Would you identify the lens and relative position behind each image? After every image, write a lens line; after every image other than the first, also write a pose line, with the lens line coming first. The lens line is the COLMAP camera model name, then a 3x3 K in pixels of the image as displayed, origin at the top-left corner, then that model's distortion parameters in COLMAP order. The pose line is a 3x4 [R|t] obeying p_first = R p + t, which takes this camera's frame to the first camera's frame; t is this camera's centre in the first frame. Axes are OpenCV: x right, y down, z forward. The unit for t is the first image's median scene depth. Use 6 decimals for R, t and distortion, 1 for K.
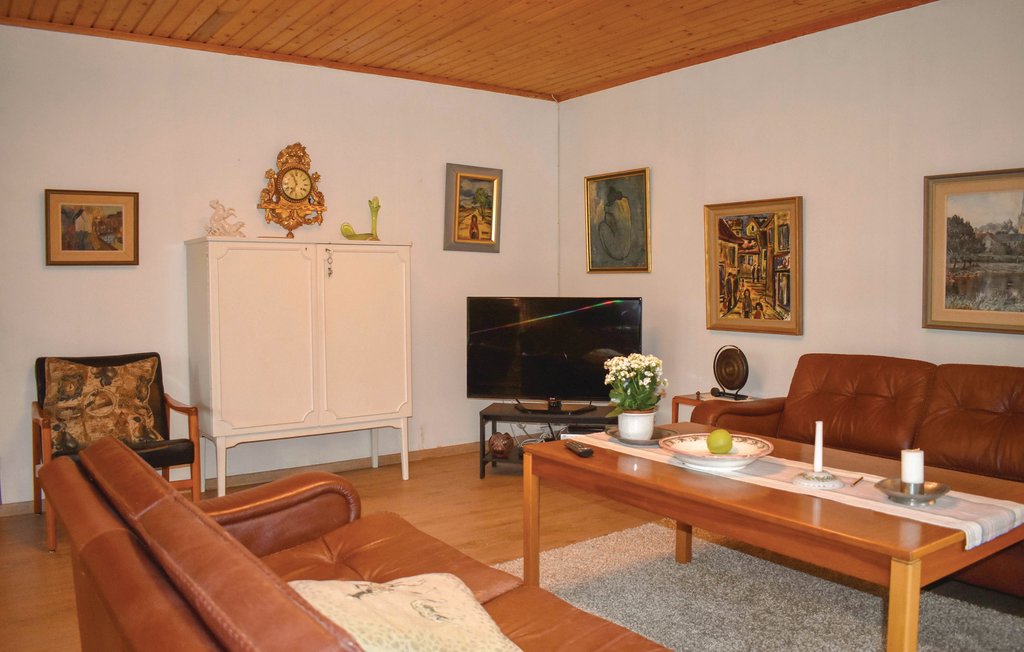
lens RADIAL K [[826.8, 0, 510.0], [0, 826.8, 309.1], [0, 0, 1]] dist [-0.076636, 0.004970]
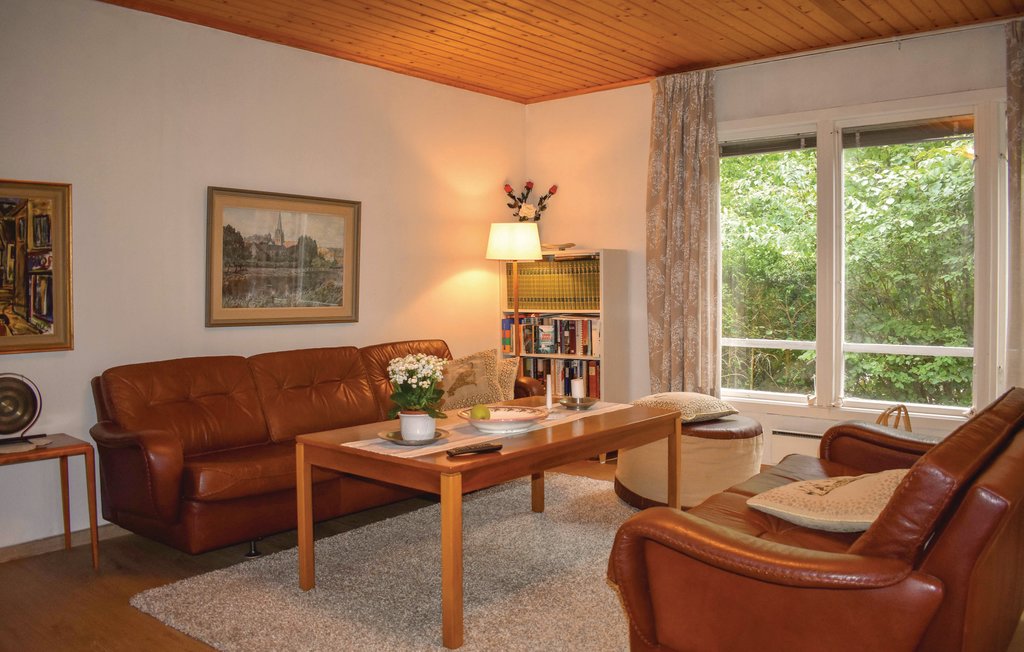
lens RADIAL K [[826.8, 0, 510.0], [0, 826.8, 309.1], [0, 0, 1]] dist [-0.076636, 0.004970]
pose [[-0.249485, -0.028442, 0.967961, -0.642746], [0.042702, 0.998273, 0.040339, -0.027448], [-0.967437, 0.051398, -0.247839, 0.885813]]
